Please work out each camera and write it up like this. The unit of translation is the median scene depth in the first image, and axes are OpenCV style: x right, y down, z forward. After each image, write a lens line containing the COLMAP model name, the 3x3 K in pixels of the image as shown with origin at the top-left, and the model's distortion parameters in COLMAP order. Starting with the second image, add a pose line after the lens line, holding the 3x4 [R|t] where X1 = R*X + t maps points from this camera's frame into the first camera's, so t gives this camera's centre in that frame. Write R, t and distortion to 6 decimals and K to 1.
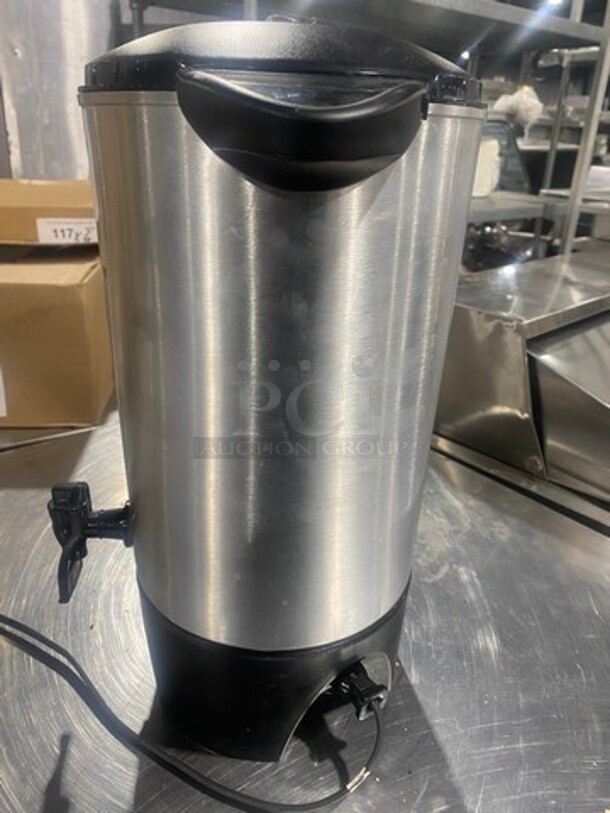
lens RADIAL K [[617.9, 0, 305.0], [0, 617.9, 406.5], [0, 0, 1]] dist [0.008581, 0.007525]
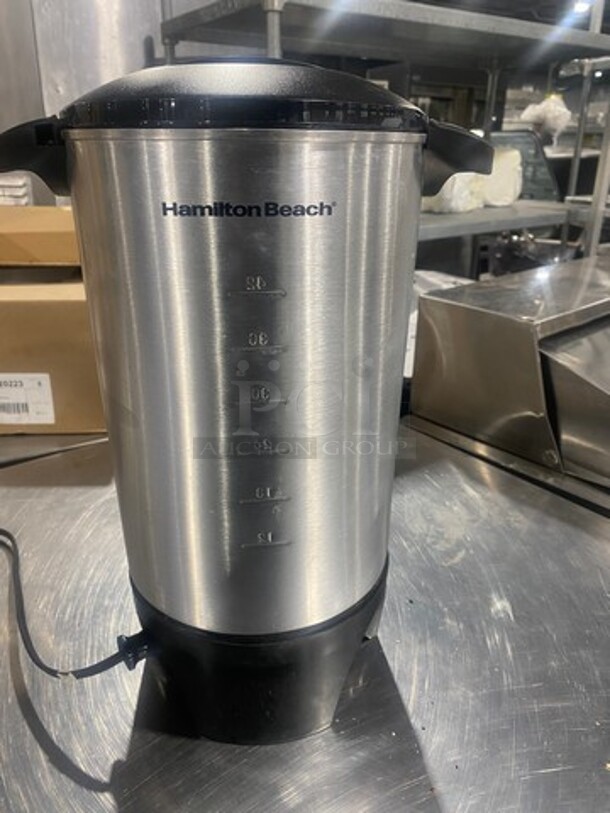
lens RADIAL K [[615.6, 0, 305.0], [0, 615.6, 406.5], [0, 0, 1]] dist [0.009069, 0.002682]
pose [[0.998259, -0.020431, -0.055329, 0.008286], [0.019138, 0.999534, -0.023800, 0.011360], [0.055789, 0.022699, 0.998184, -0.030165]]
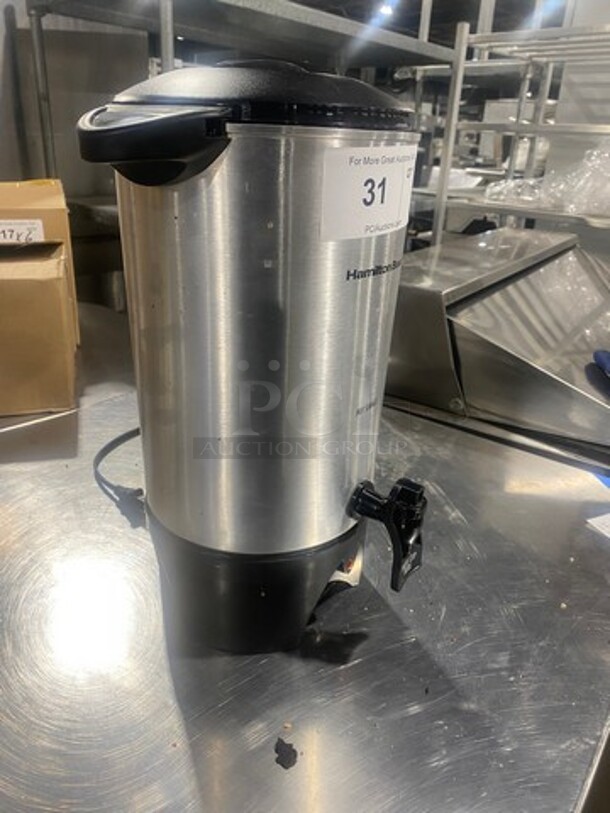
lens RADIAL K [[617.9, 0, 305.0], [0, 617.9, 406.5], [0, 0, 1]] dist [0.008581, 0.007525]
pose [[0.975197, -0.082659, 0.205323, -0.093349], [0.082914, 0.996529, 0.007376, 0.029944], [-0.205220, 0.009831, 0.978666, -0.083763]]
